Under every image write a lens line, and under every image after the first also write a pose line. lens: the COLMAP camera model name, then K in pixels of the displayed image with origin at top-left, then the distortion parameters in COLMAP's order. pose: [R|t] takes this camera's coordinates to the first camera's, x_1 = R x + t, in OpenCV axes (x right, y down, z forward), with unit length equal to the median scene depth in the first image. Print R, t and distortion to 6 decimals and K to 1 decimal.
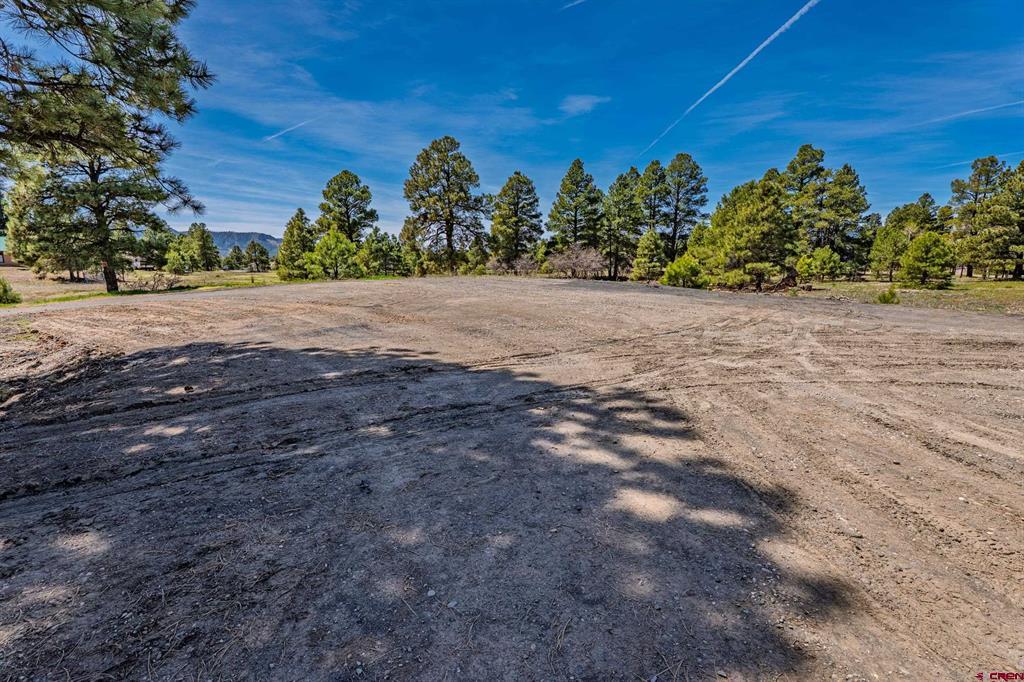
lens RADIAL K [[475.1, 0, 512.0], [0, 475.1, 341.0], [0, 0, 1]] dist [0.004850, -0.001733]
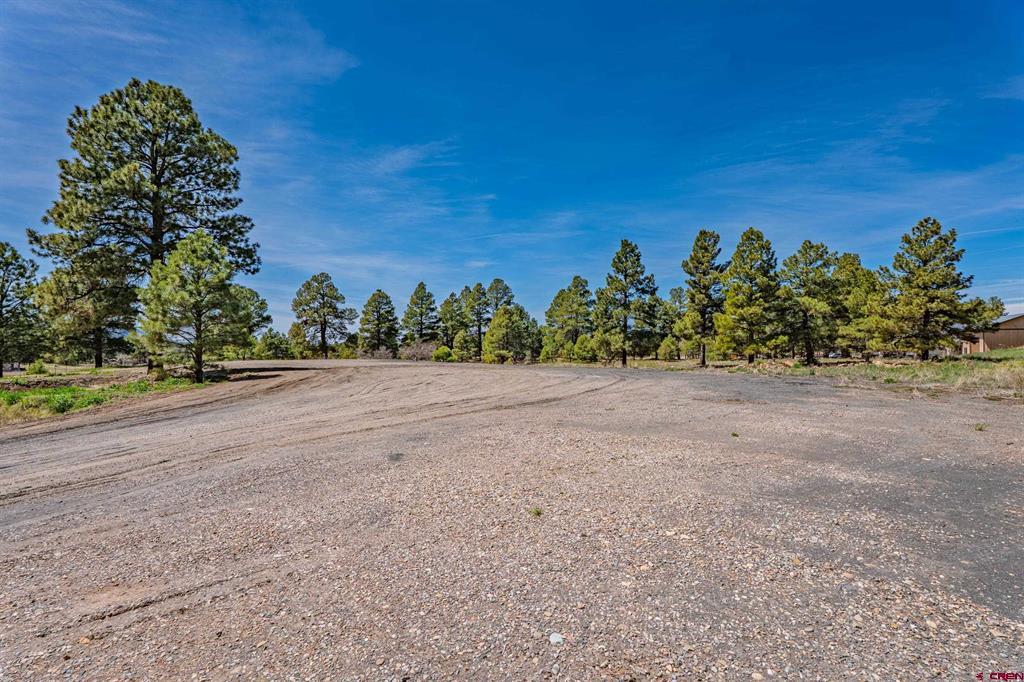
lens RADIAL K [[475.1, 0, 512.0], [0, 475.1, 341.0], [0, 0, 1]] dist [0.004850, -0.001733]
pose [[0.979108, -0.000761, 0.203339, 0.137545], [0.039688, 0.981476, -0.187428, 0.098073], [-0.199430, 0.191582, 0.961002, -0.523684]]
